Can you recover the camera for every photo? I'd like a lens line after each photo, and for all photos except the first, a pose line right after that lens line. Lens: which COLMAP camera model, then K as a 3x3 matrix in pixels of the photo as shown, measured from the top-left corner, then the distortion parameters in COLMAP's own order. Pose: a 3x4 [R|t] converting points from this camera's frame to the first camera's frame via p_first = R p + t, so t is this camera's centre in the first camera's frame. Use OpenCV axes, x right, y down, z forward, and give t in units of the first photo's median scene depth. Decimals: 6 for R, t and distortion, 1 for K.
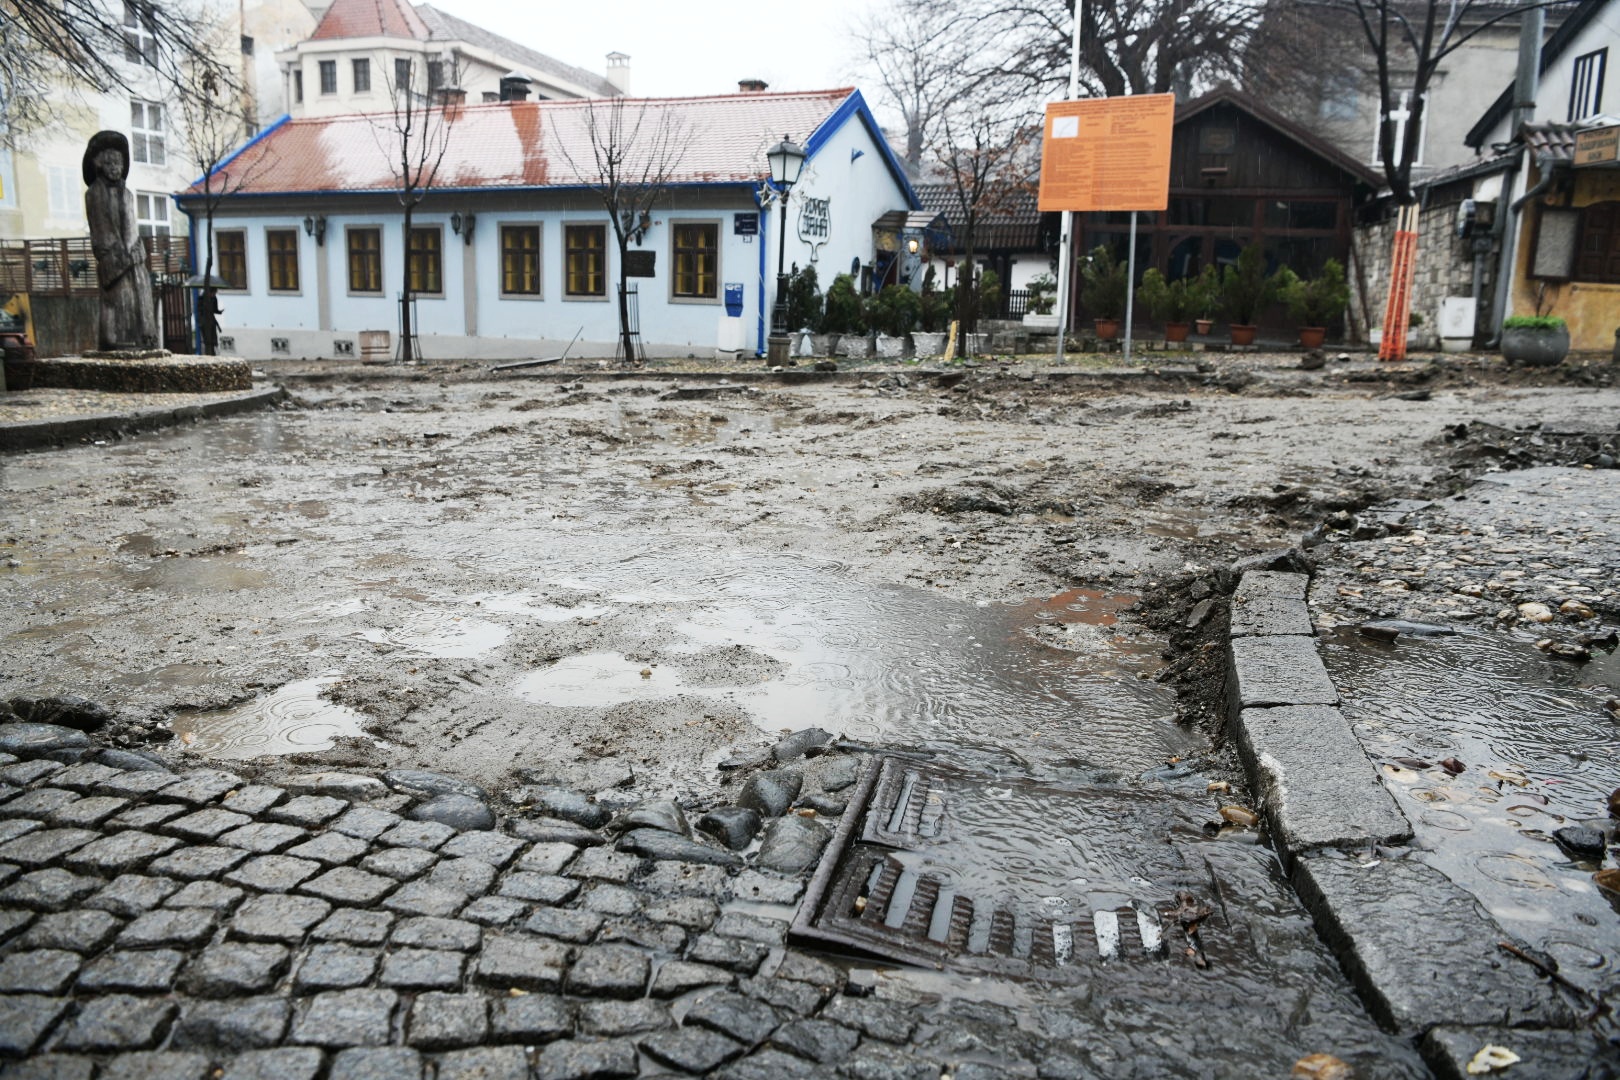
lens RADIAL K [[1103.6, 0, 809.6], [0, 1103.6, 529.2], [0, 0, 1]] dist [-0.067111, 0.011388]
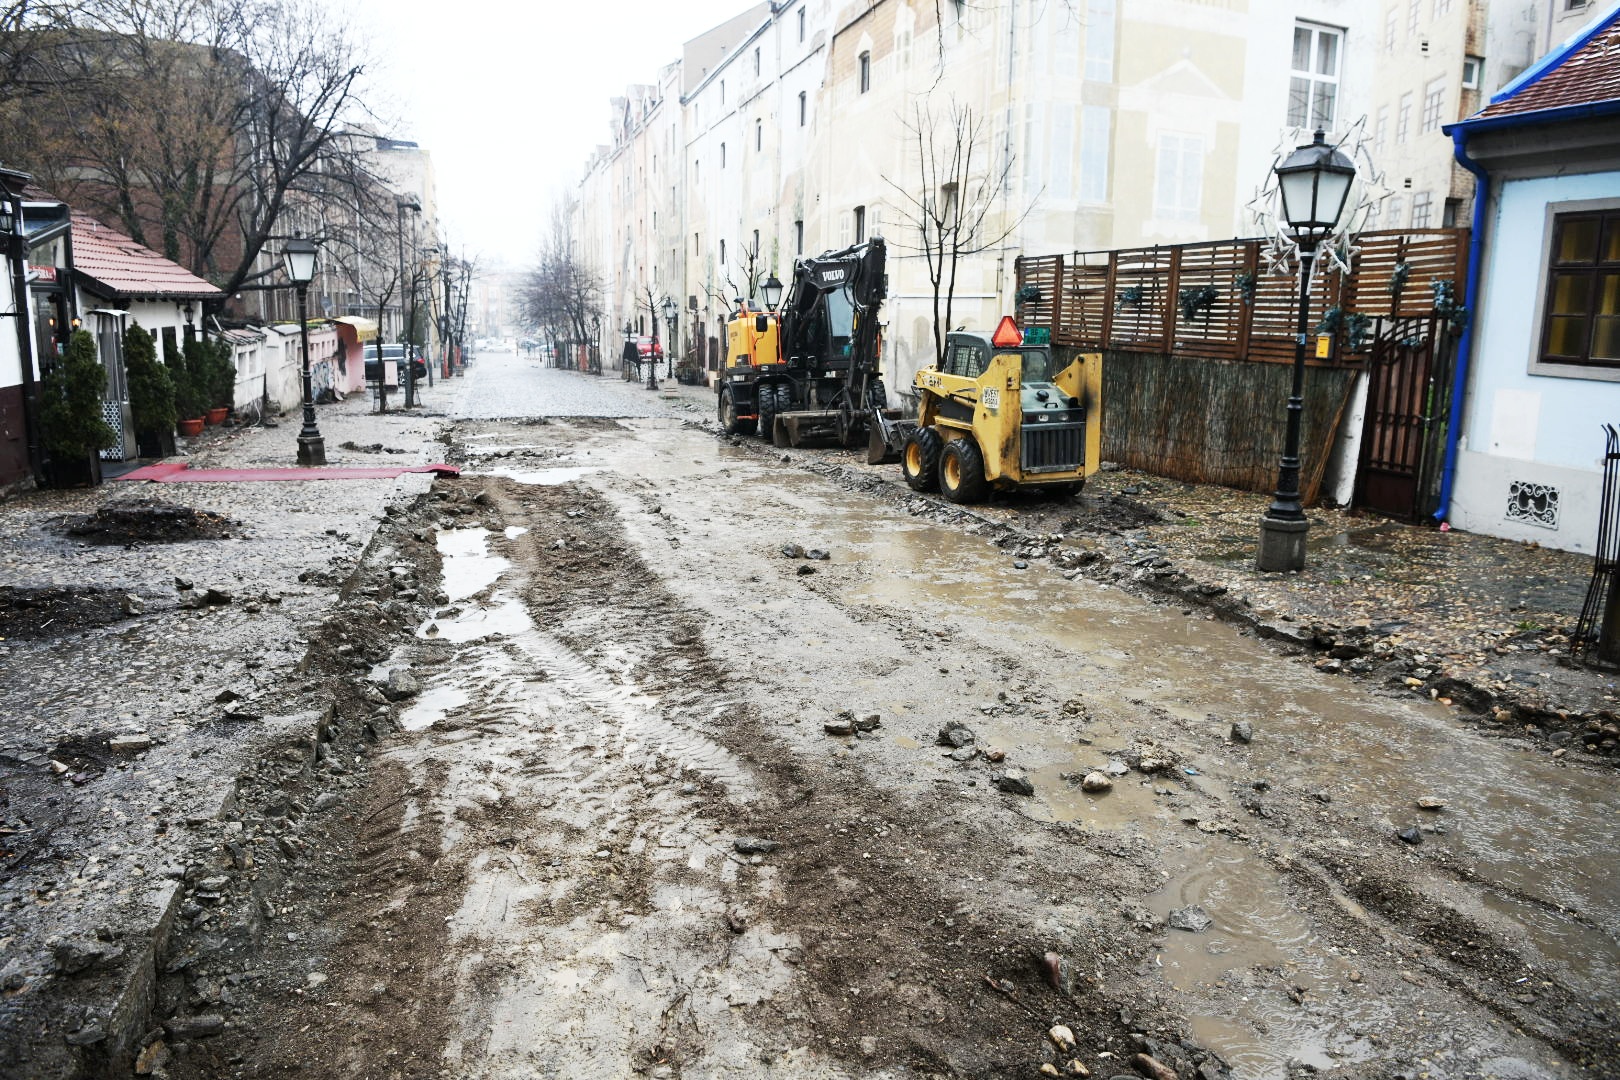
lens RADIAL K [[1103.6, 0, 809.6], [0, 1103.6, 529.2], [0, 0, 1]] dist [-0.067111, 0.011388]
pose [[0.638485, 0.141864, -0.756447, -0.388426], [-0.160191, 0.985835, 0.049673, -0.132110], [0.752779, 0.089460, 0.652166, 0.524331]]
